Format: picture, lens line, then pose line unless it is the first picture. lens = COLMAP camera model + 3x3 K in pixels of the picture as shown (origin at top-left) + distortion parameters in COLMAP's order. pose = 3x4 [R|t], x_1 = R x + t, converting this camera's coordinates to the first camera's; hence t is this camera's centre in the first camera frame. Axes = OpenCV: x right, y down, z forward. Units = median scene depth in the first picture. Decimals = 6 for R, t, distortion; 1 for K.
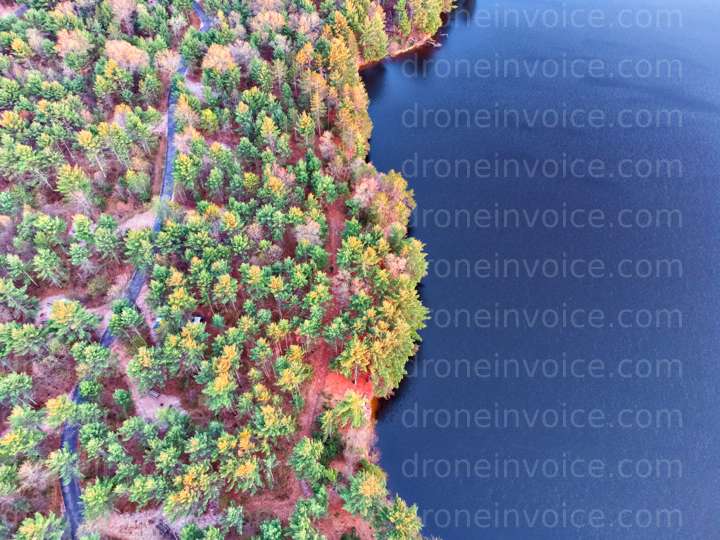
lens RADIAL K [[533.7, 0, 362.5], [0, 533.7, 270.3], [0, 0, 1]] dist [0.027735, -0.011542]
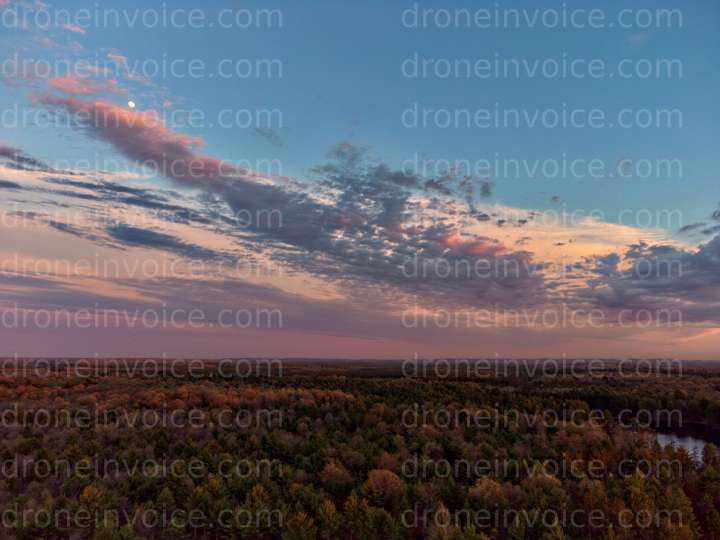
lens RADIAL K [[533.7, 0, 362.5], [0, 533.7, 270.3], [0, 0, 1]] dist [0.027735, -0.011542]
pose [[0.999997, -0.002116, -0.000727, -0.000143], [0.002108, 0.999939, -0.010885, 0.519106], [0.000750, 0.010883, 0.999940, 0.002218]]
